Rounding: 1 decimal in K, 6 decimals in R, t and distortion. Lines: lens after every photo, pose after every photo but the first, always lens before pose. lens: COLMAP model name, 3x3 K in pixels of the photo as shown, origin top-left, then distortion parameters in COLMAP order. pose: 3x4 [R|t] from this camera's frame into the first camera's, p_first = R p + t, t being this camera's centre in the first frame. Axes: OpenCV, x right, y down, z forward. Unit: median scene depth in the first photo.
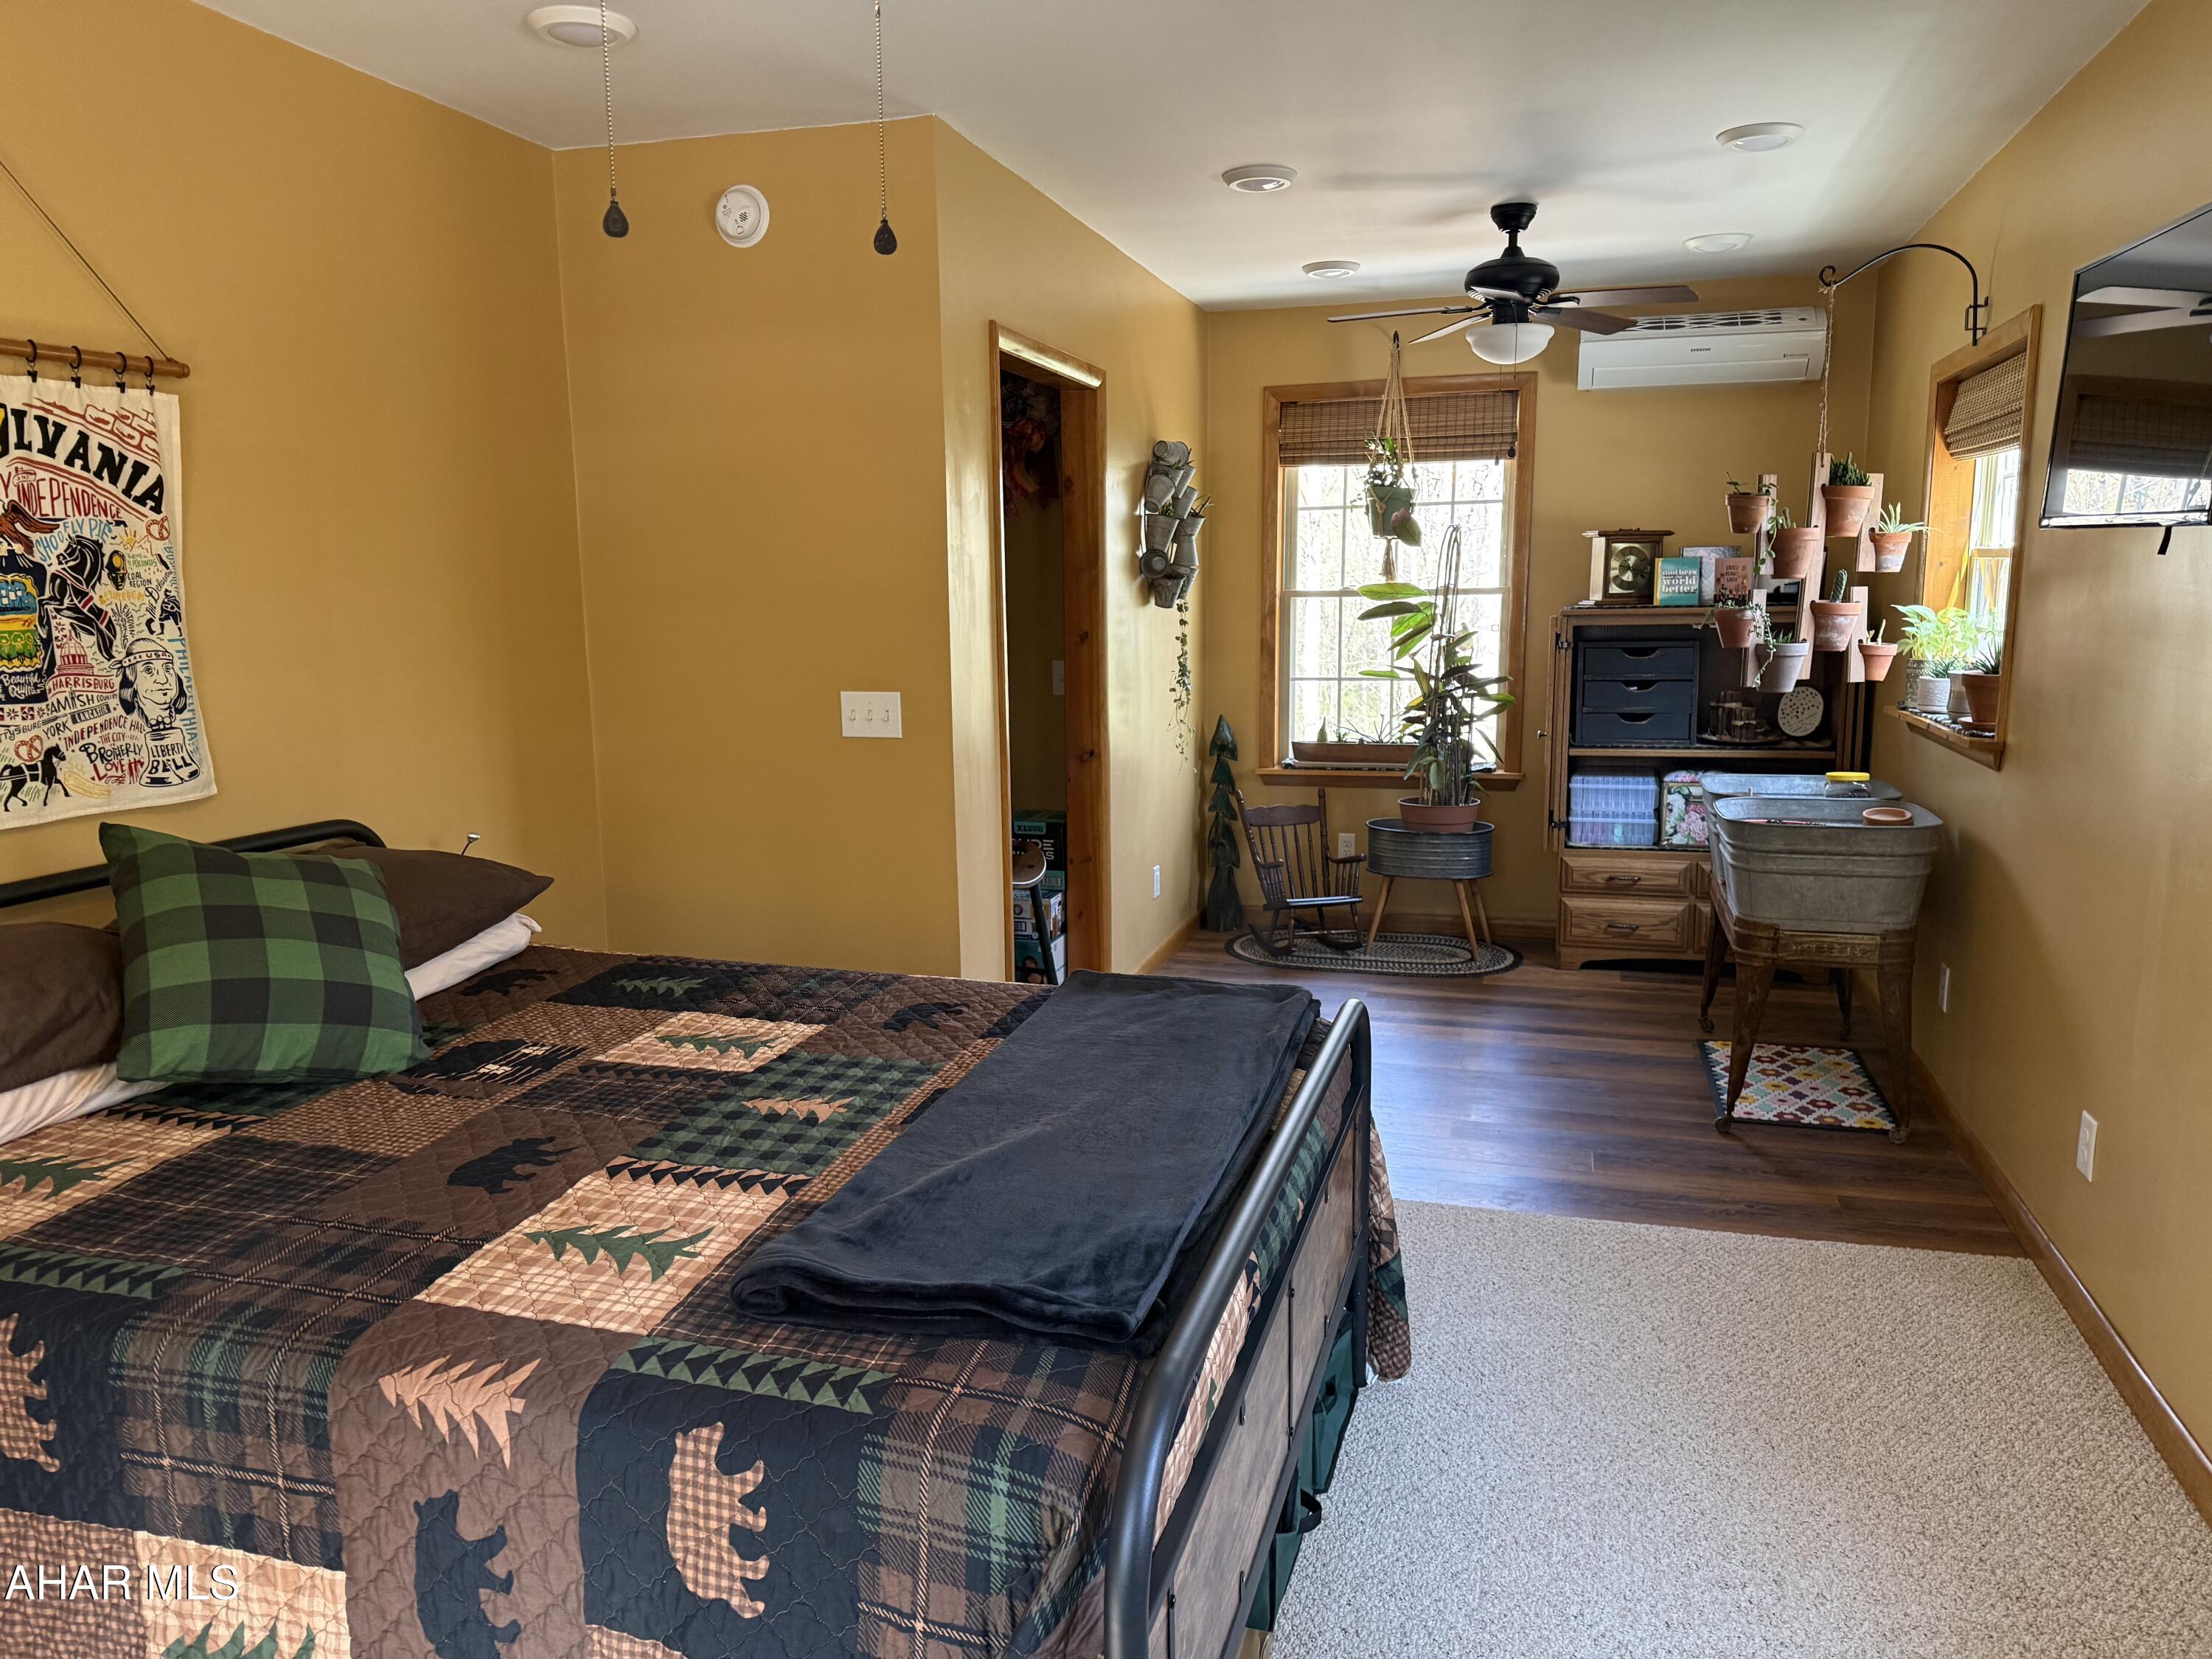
lens RADIAL K [[1557.8, 0, 1095.6], [0, 1557.8, 837.4], [0, 0, 1]] dist [0.051554, -0.045736]
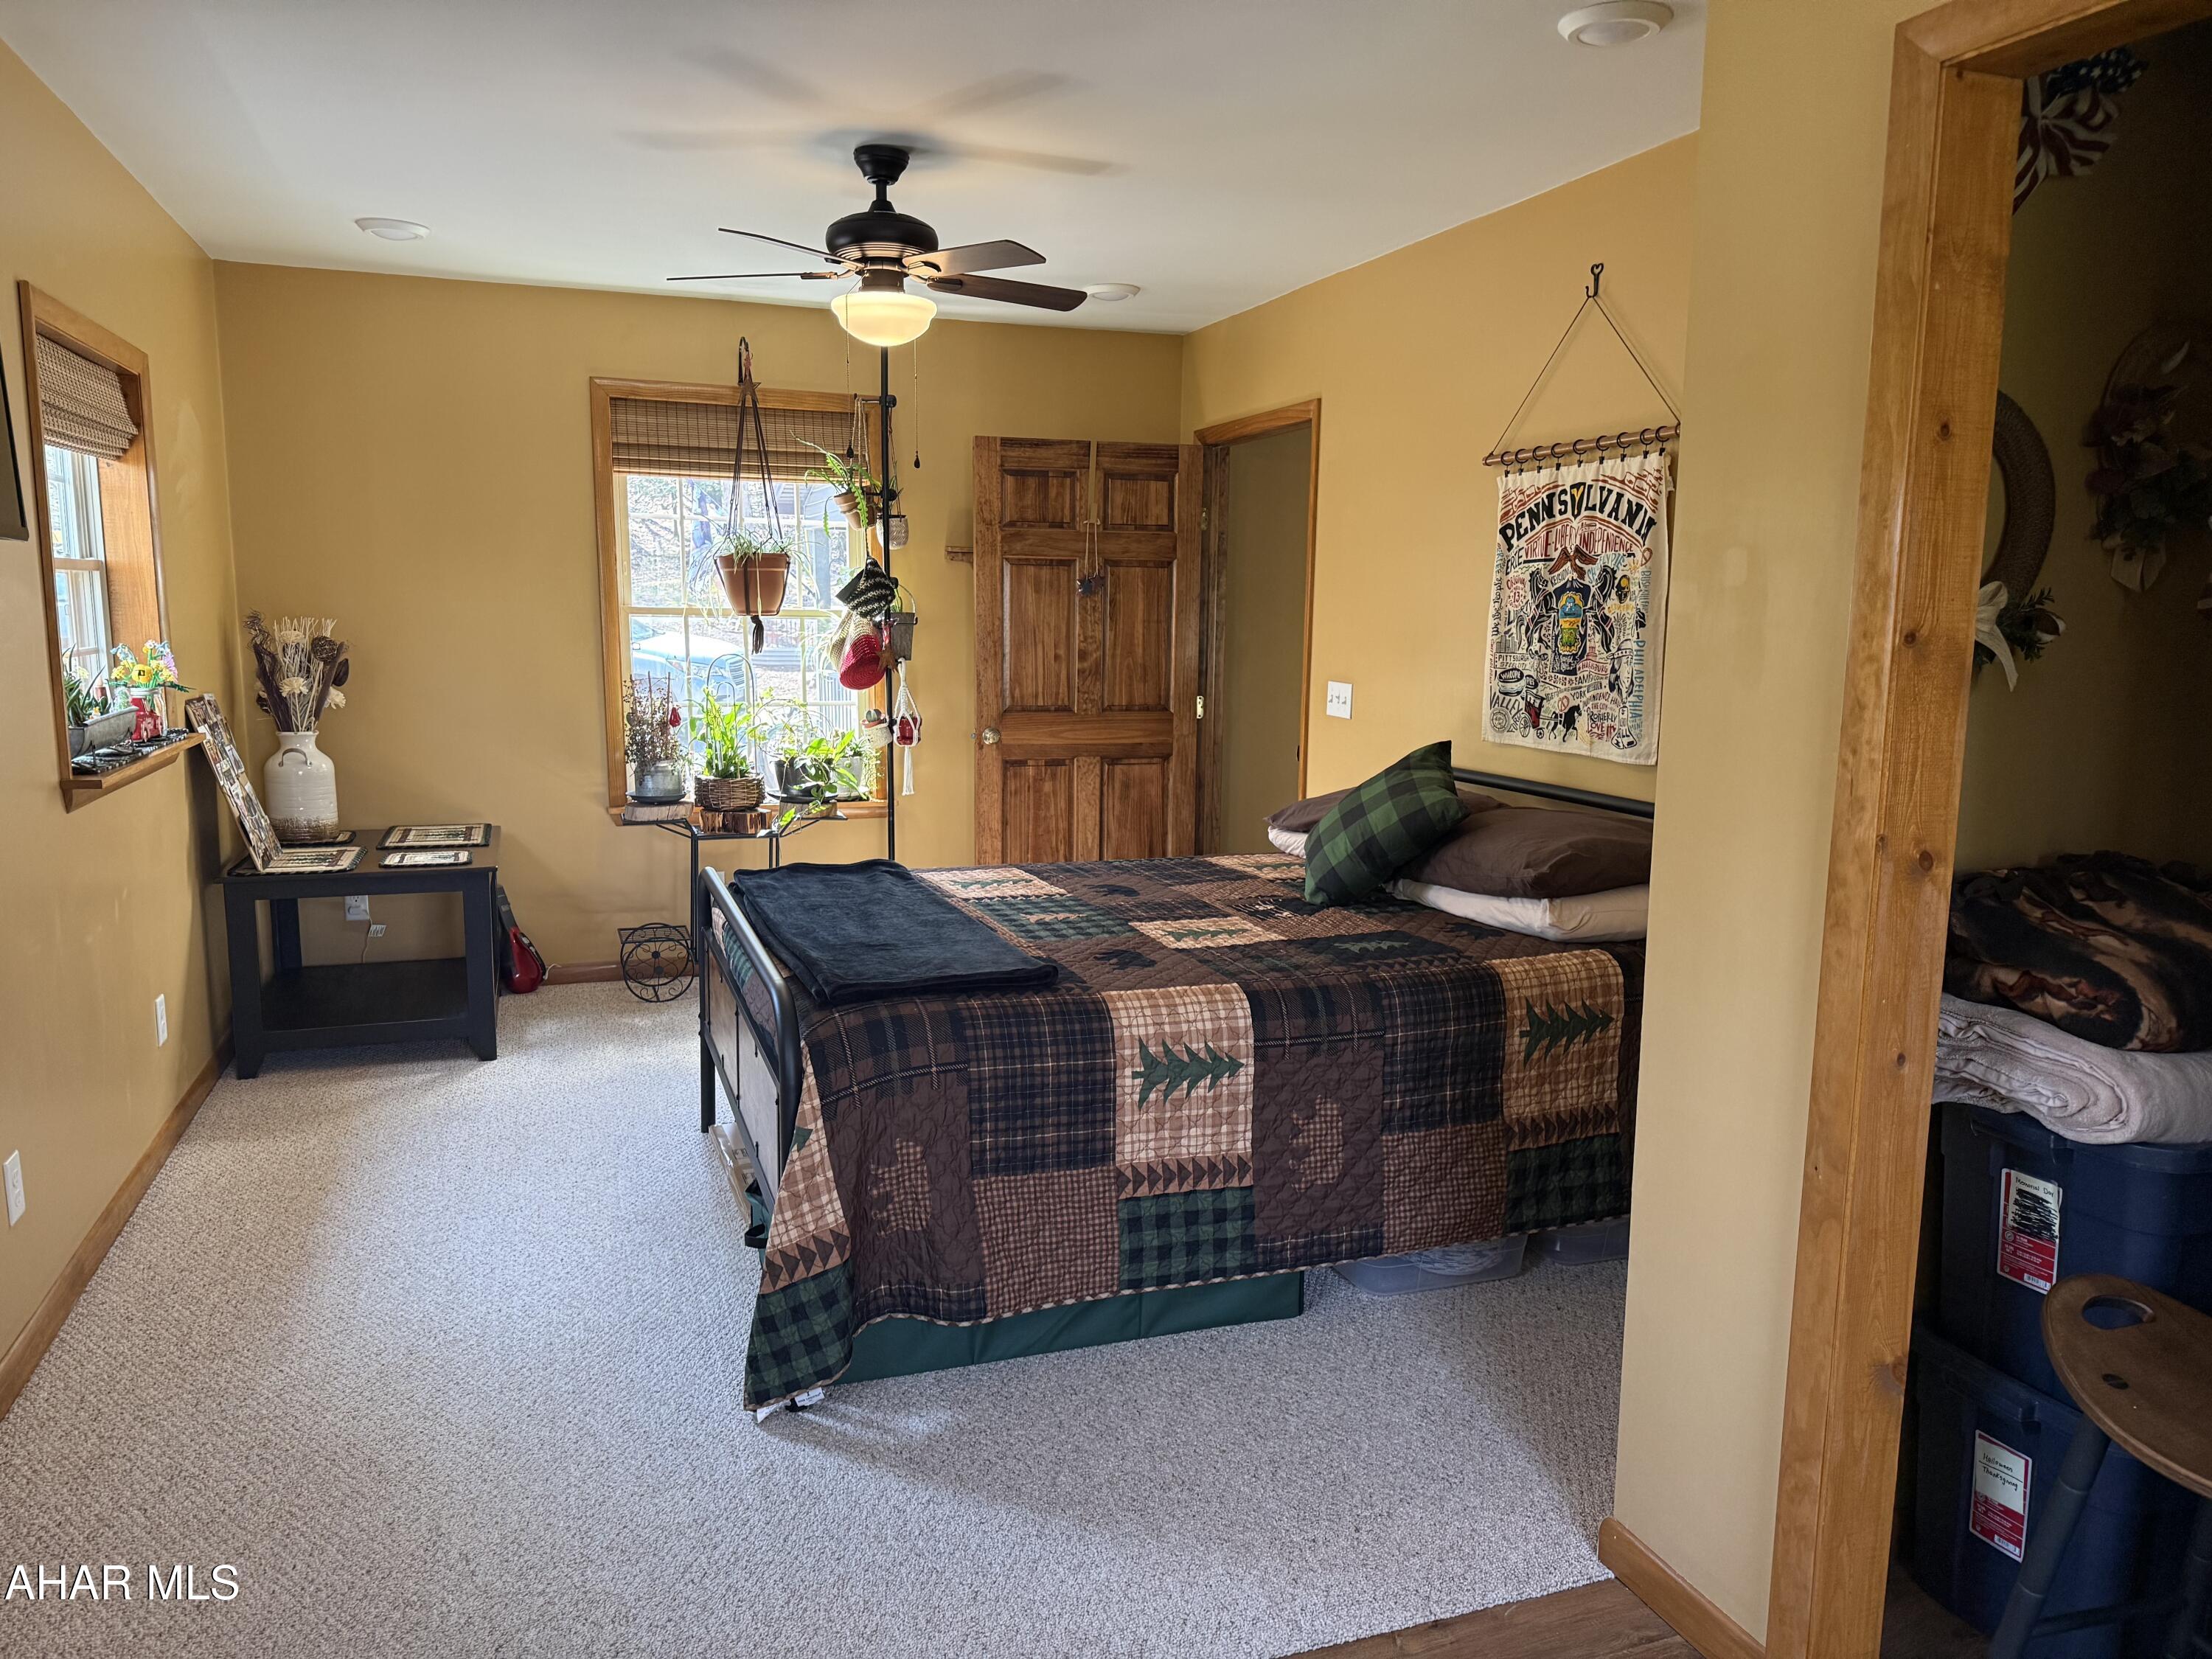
lens RADIAL K [[1557.8, 0, 1095.6], [0, 1557.8, 837.4], [0, 0, 1]] dist [0.051554, -0.045736]
pose [[-0.805060, 0.090143, -0.586304, 0.597429], [-0.099228, 0.953995, 0.282927, -0.311713], [0.584835, 0.285951, -0.759079, 1.878907]]
